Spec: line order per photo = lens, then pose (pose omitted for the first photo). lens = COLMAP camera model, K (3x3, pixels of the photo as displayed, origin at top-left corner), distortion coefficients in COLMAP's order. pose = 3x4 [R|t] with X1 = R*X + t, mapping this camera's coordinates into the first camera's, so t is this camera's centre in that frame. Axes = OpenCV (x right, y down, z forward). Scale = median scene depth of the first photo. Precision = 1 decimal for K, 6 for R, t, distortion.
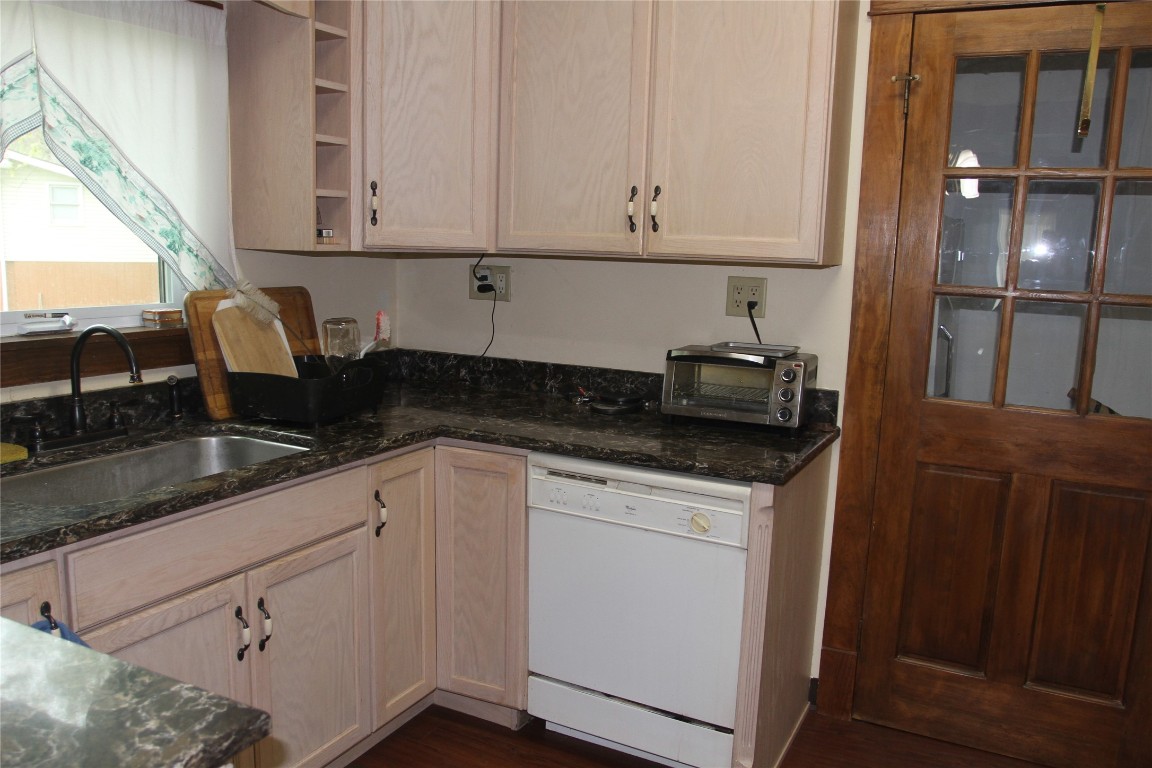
lens RADIAL K [[905.0, 0, 578.0], [0, 905.0, 396.9], [0, 0, 1]] dist [-0.084159, 0.056281]
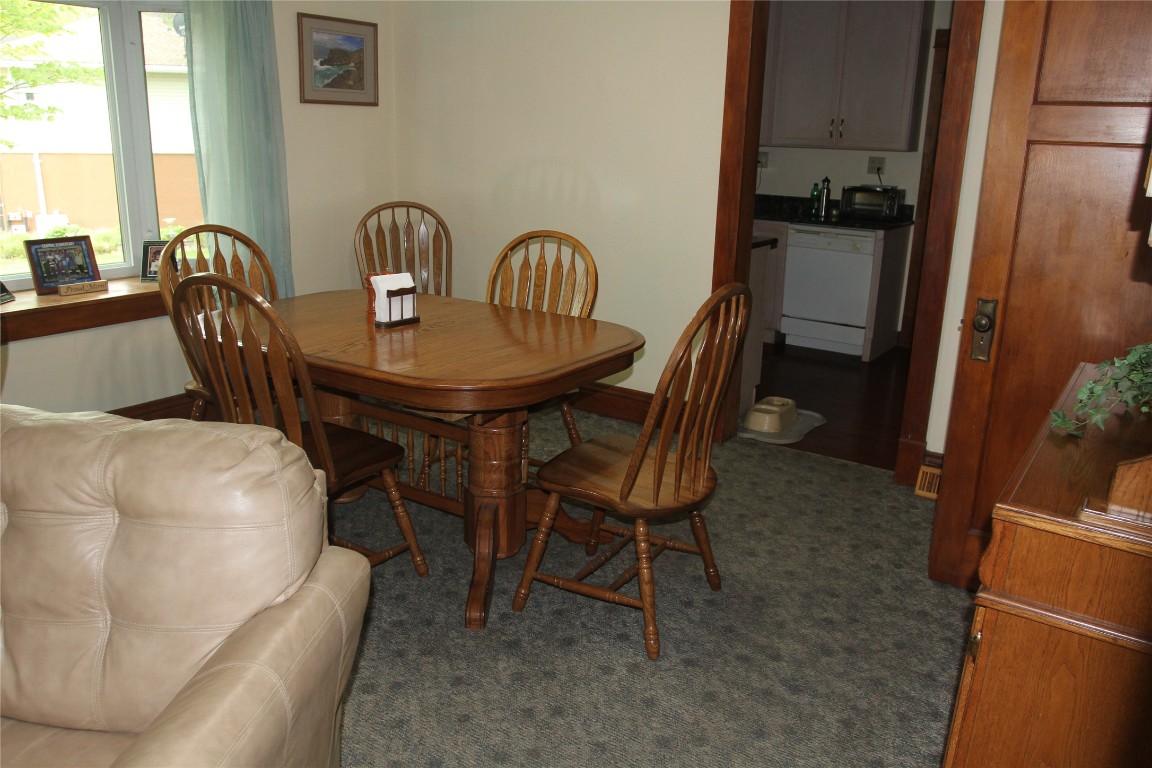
lens RADIAL K [[905.0, 0, 578.0], [0, 905.0, 396.9], [0, 0, 1]] dist [-0.084159, 0.056281]
pose [[0.992282, 0.030666, -0.120149, -0.285271], [-0.017023, 0.993452, 0.112974, 0.236047], [0.122826, -0.110057, 0.986307, -1.448025]]
